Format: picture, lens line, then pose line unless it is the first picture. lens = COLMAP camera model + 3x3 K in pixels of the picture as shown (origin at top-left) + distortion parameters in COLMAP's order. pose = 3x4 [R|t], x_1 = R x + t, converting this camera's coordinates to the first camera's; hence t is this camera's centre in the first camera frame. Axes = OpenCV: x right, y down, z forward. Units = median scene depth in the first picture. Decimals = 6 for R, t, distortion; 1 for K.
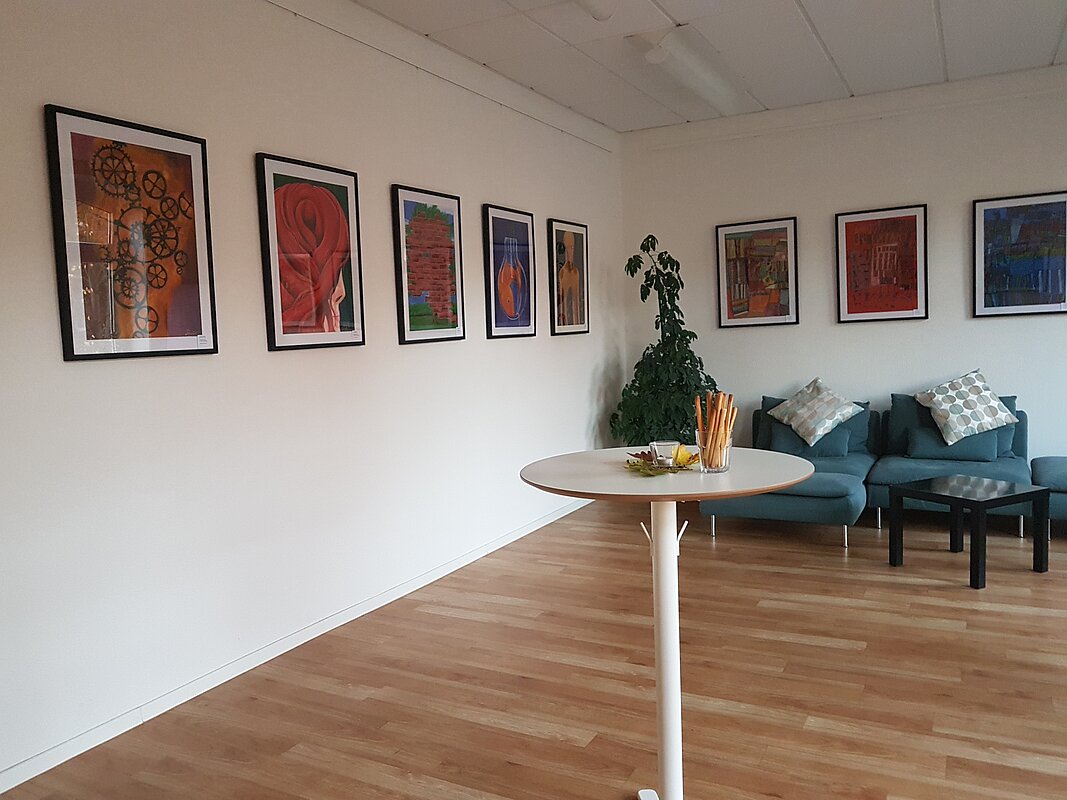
lens RADIAL K [[829.9, 0, 514.7], [0, 829.9, 399.1], [0, 0, 1]] dist [-0.001820, -0.001217]
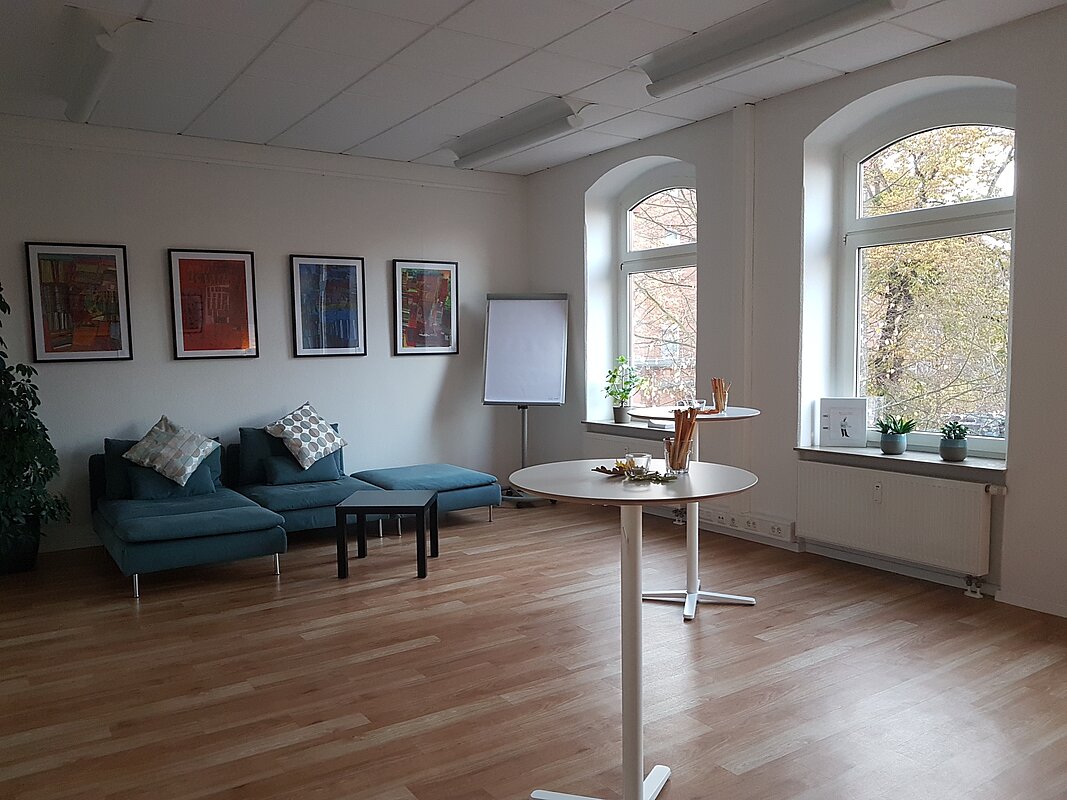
lens RADIAL K [[829.9, 0, 514.7], [0, 829.9, 399.1], [0, 0, 1]] dist [-0.001820, -0.001217]
pose [[0.468279, -0.018737, 0.883382, -0.334980], [0.067042, 0.997647, -0.014378, -0.004804], [-0.881034, 0.065957, 0.468433, 0.218064]]
